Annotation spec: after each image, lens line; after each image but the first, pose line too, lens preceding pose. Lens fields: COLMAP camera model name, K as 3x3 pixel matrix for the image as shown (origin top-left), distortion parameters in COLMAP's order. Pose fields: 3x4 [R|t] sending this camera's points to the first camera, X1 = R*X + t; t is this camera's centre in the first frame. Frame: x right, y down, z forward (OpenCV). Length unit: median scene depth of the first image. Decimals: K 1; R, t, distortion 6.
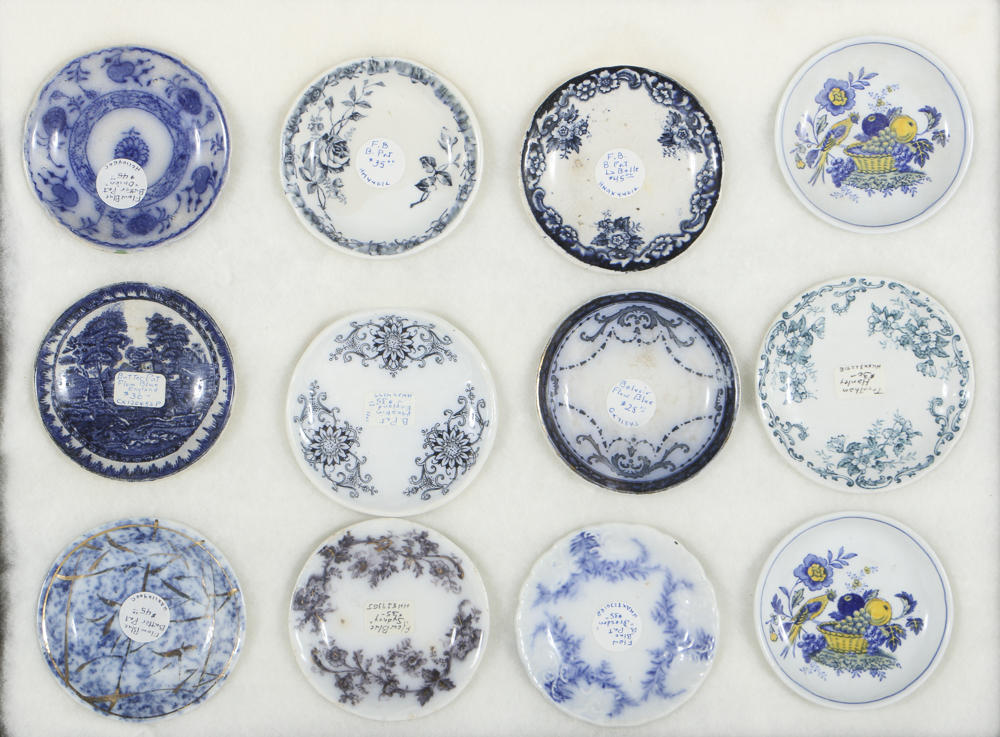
lens RADIAL K [[2448.8, 0, 502.2], [0, 2448.8, 373.2], [0, 0, 1]] dist [0.154202, 0.000000]
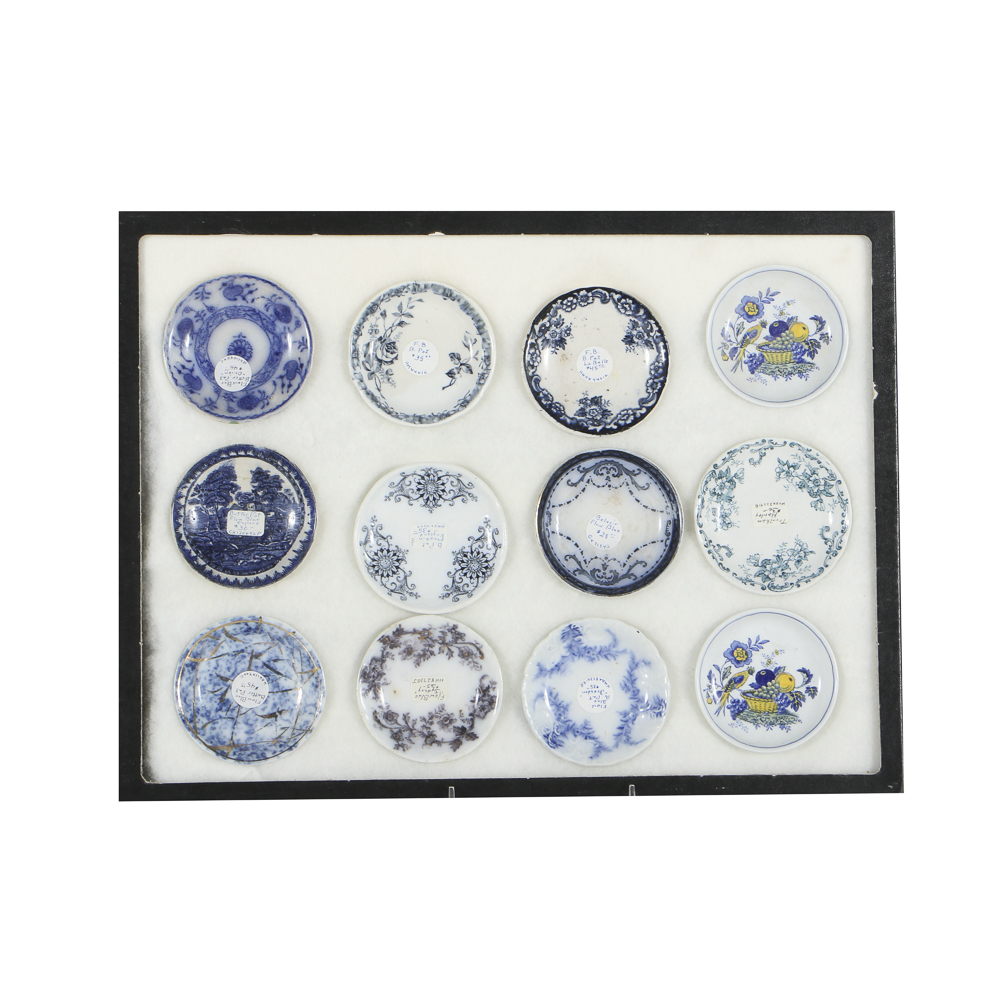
lens RADIAL K [[2819.0, 0, 502.4], [0, 2819.0, 500.4], [0, 0, 1]] dist [0.180050, 0.000000]
pose [[0.999415, -0.005487, 0.033744, -0.058020], [0.007108, 0.998817, -0.048098, 0.071169], [-0.033440, 0.048310, 0.998272, -0.580052]]
